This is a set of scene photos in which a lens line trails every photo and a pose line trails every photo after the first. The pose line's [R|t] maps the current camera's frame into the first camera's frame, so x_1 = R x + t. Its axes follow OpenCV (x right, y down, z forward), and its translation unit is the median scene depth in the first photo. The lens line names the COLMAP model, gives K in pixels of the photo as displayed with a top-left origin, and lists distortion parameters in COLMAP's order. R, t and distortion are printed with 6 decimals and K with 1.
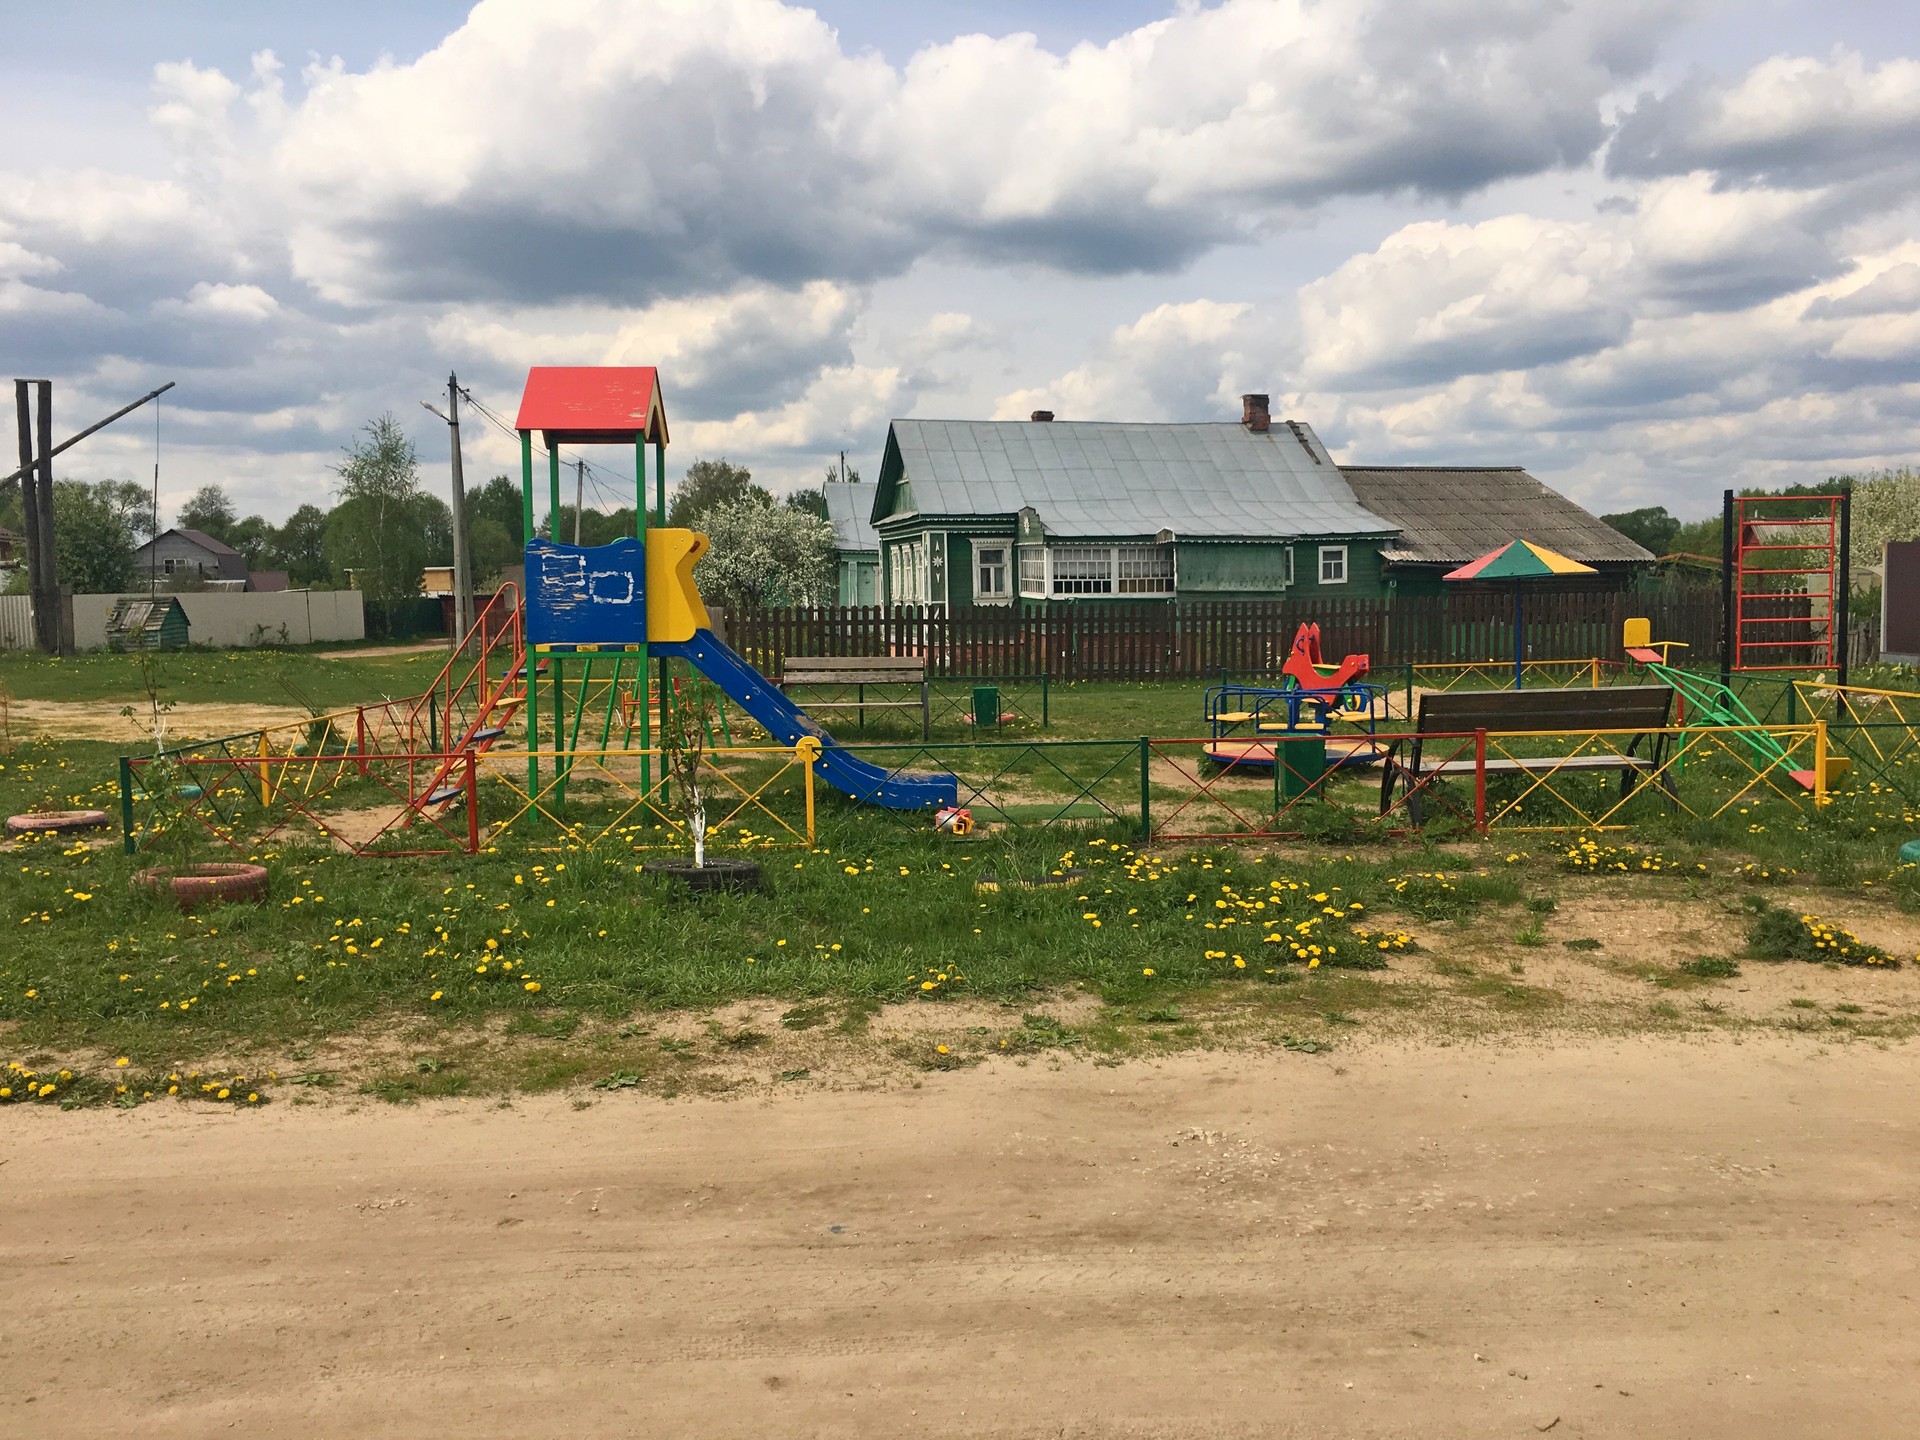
lens RADIAL K [[1618.6, 0, 961.2], [0, 1618.6, 719.3], [0, 0, 1]] dist [0.031443, 0.004236]
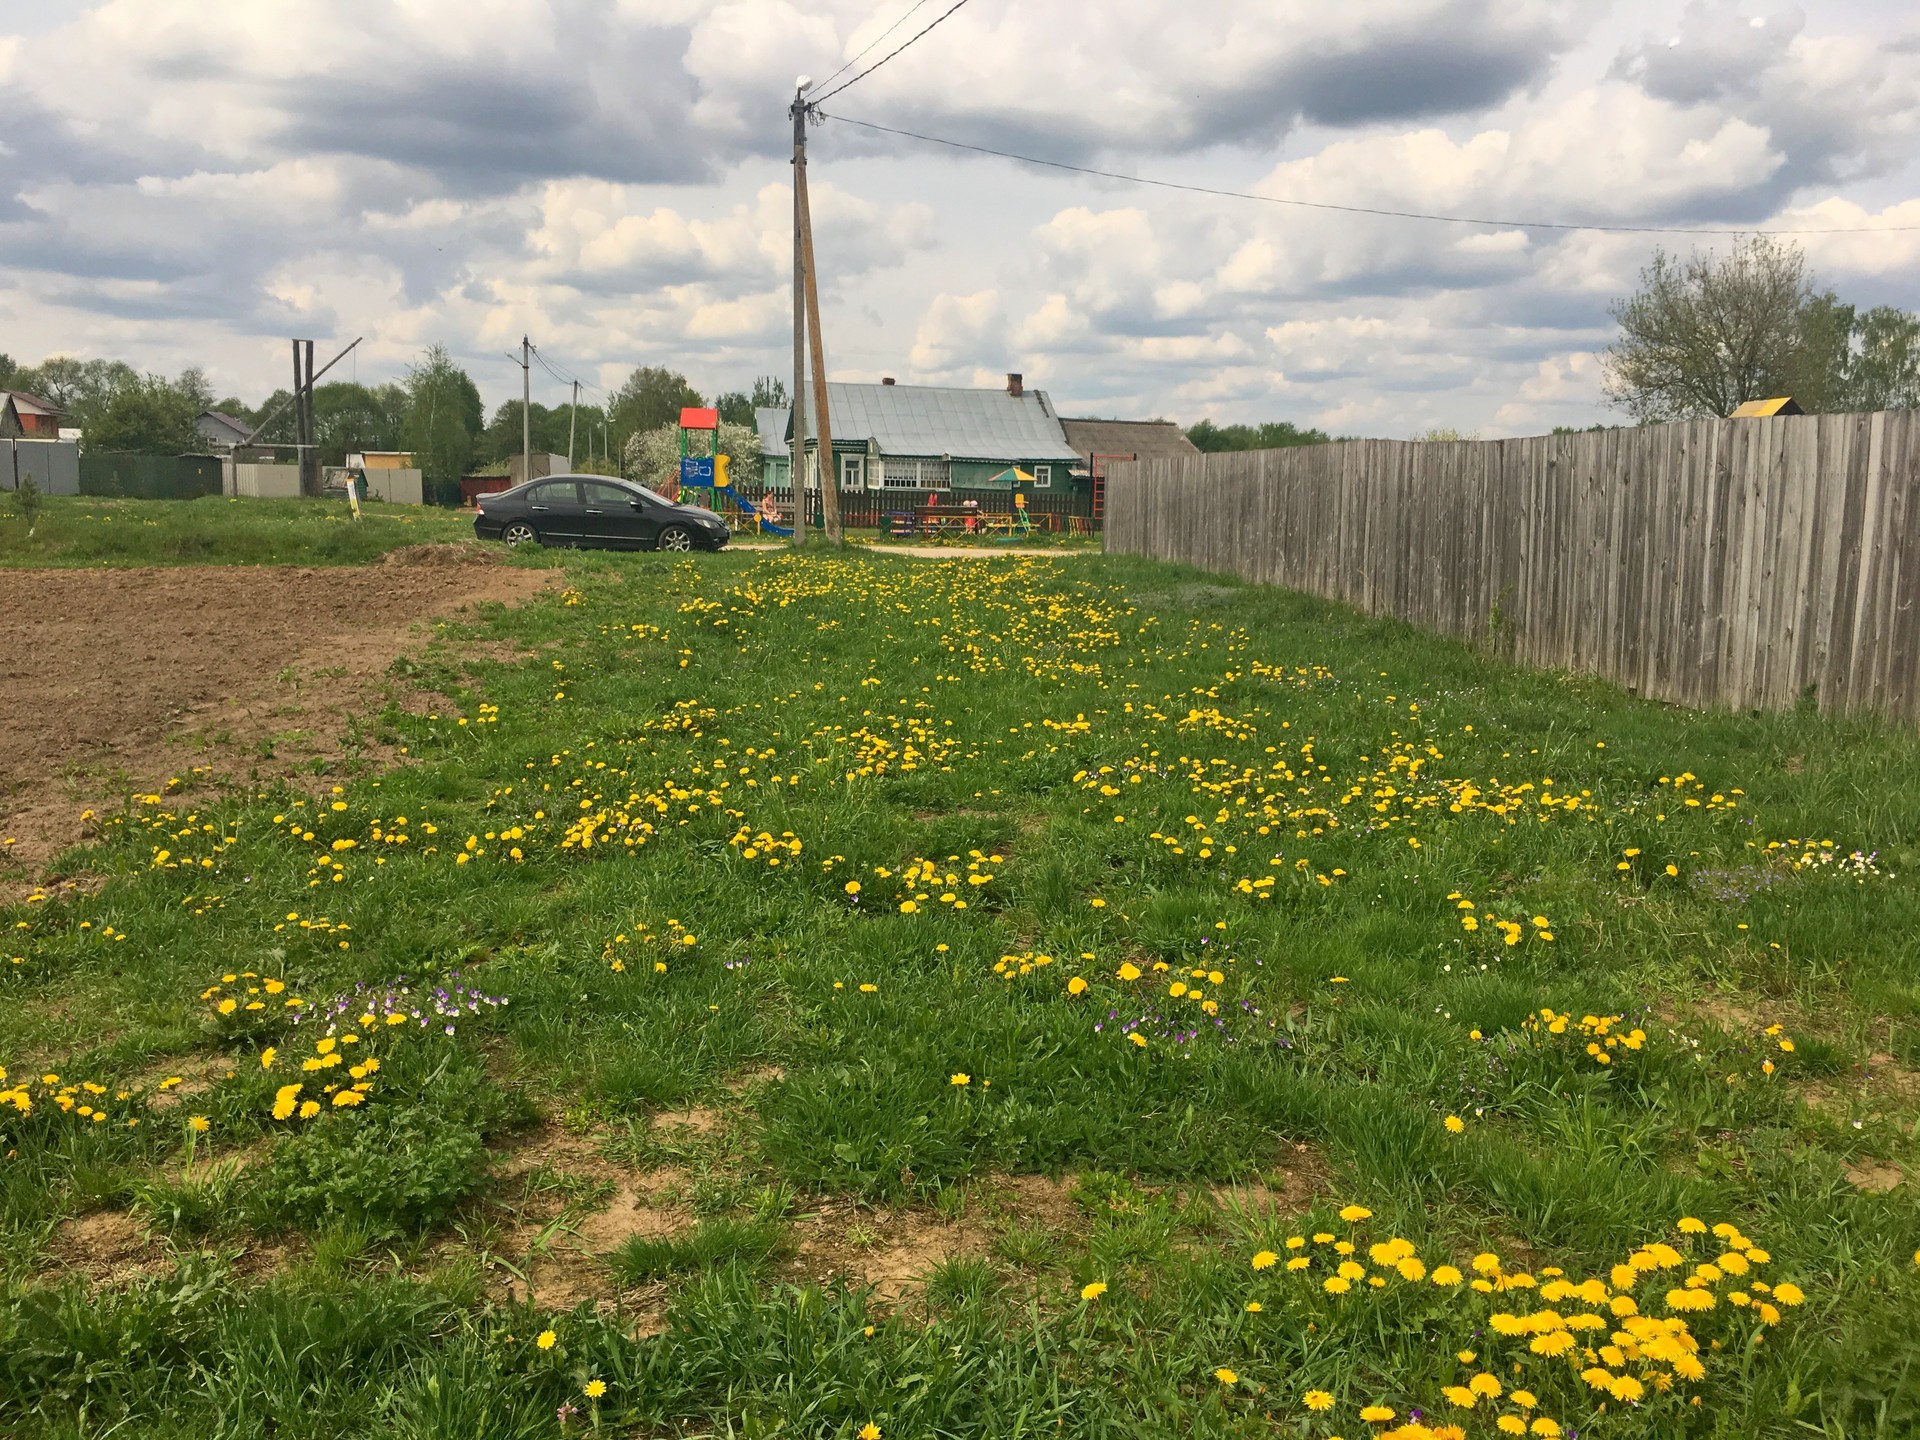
lens RADIAL K [[1633.6, 0, 961.1], [0, 1633.6, 720.3], [0, 0, 1]] dist [0.052874, -0.054913]
pose [[0.998273, 0.030578, 0.050166, 0.052788], [-0.033396, 0.997853, 0.056345, 0.068495], [-0.048335, -0.057923, 0.997150, -0.744748]]
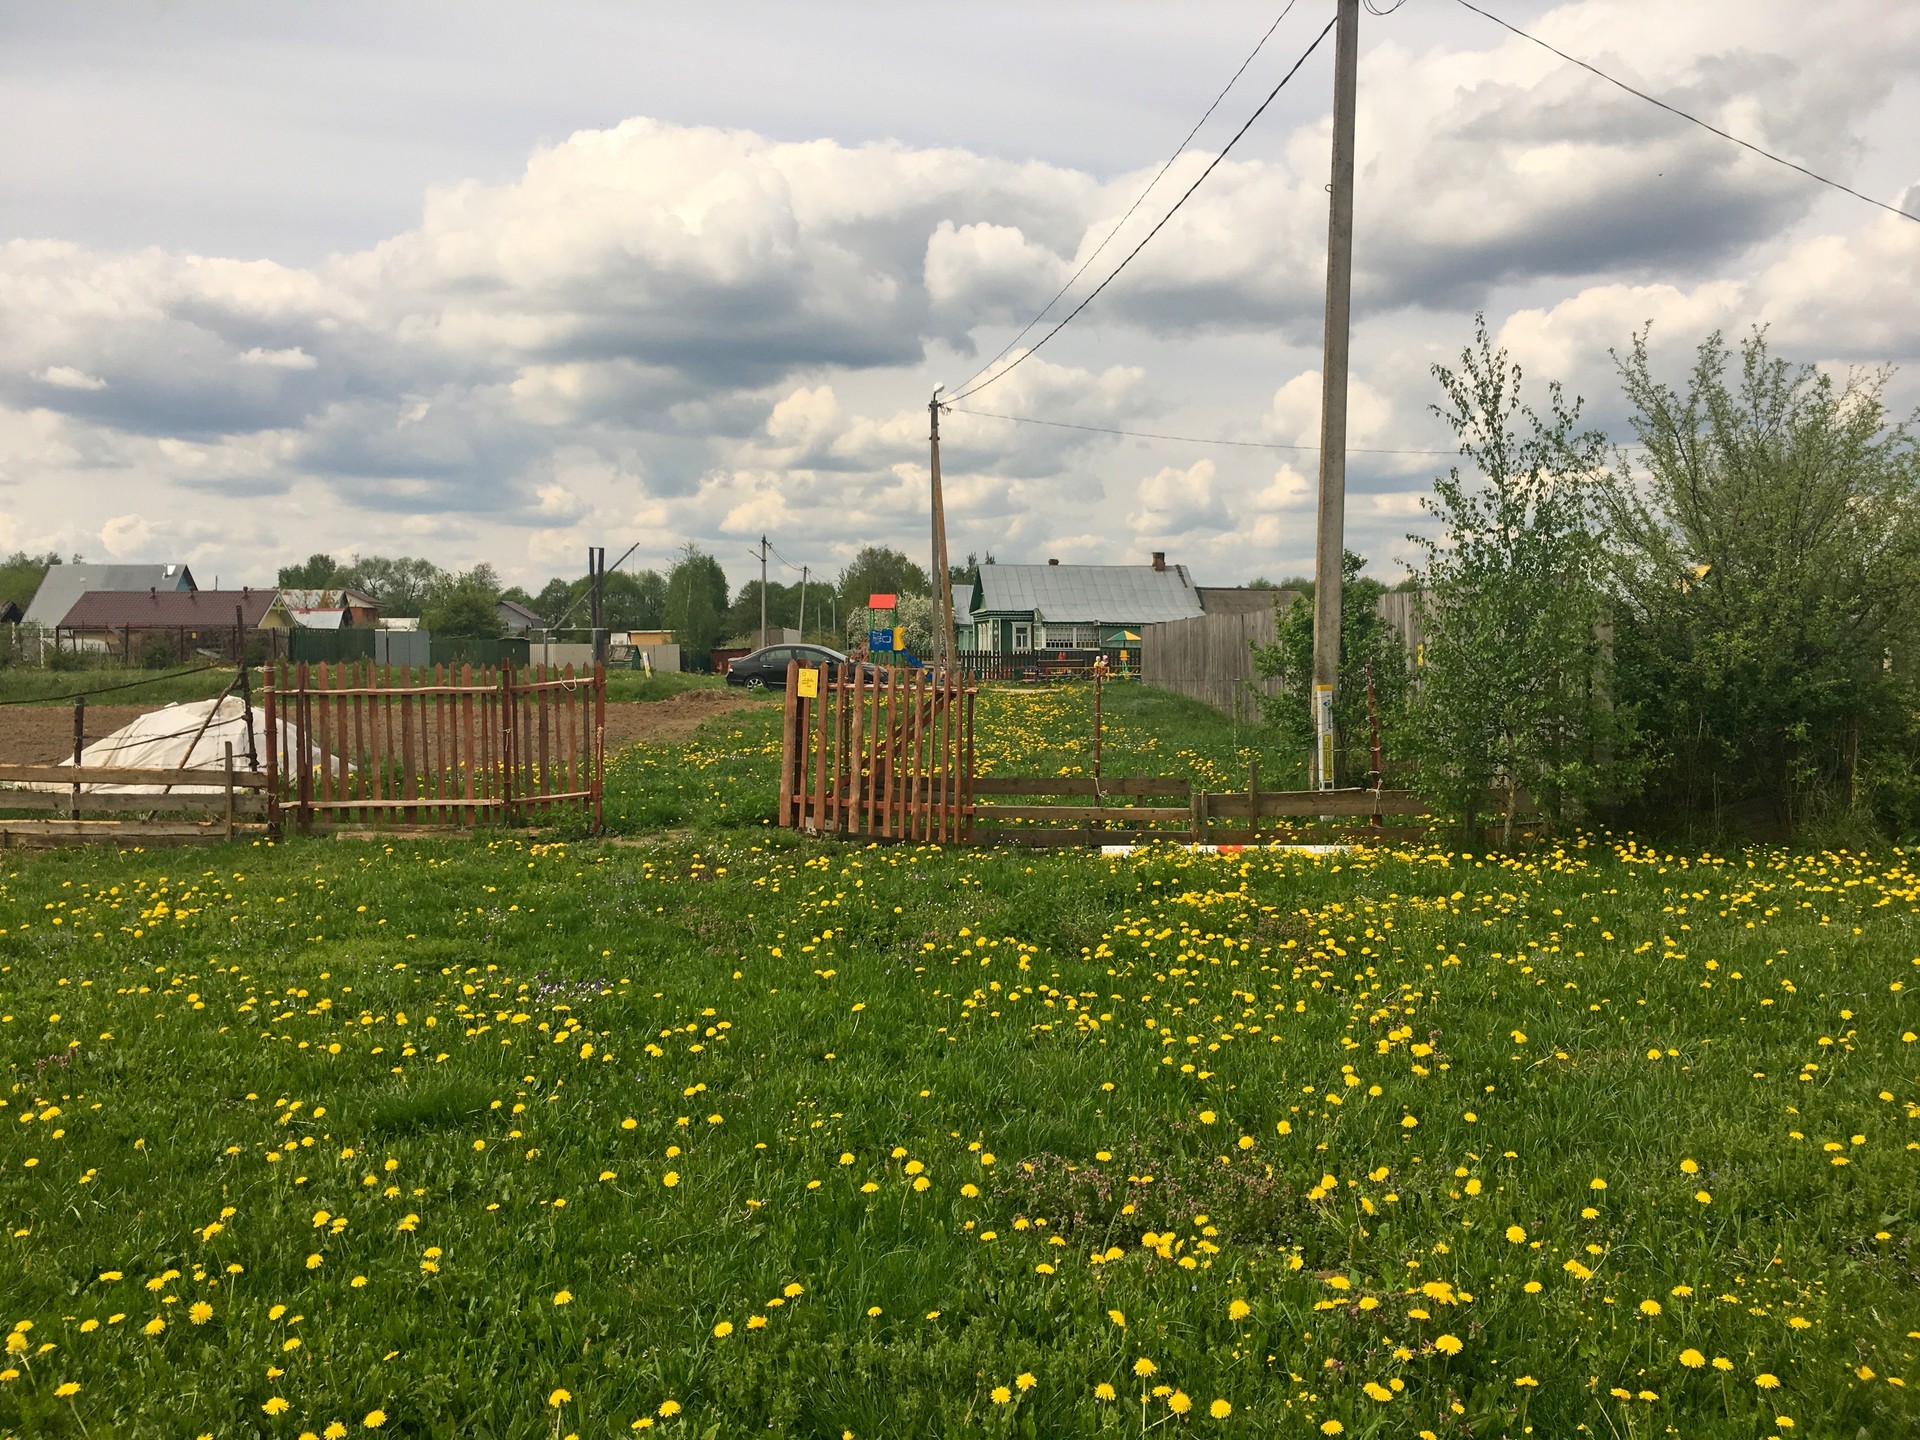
lens RADIAL K [[1633.6, 0, 953.5], [0, 1633.6, 716.0], [0, 0, 1]] dist [0.052874, -0.054913]
pose [[0.995213, 0.017133, -0.096217, 0.130913], [-0.021187, 0.998923, -0.041274, 0.097954], [0.095406, 0.043115, 0.994504, -1.087591]]
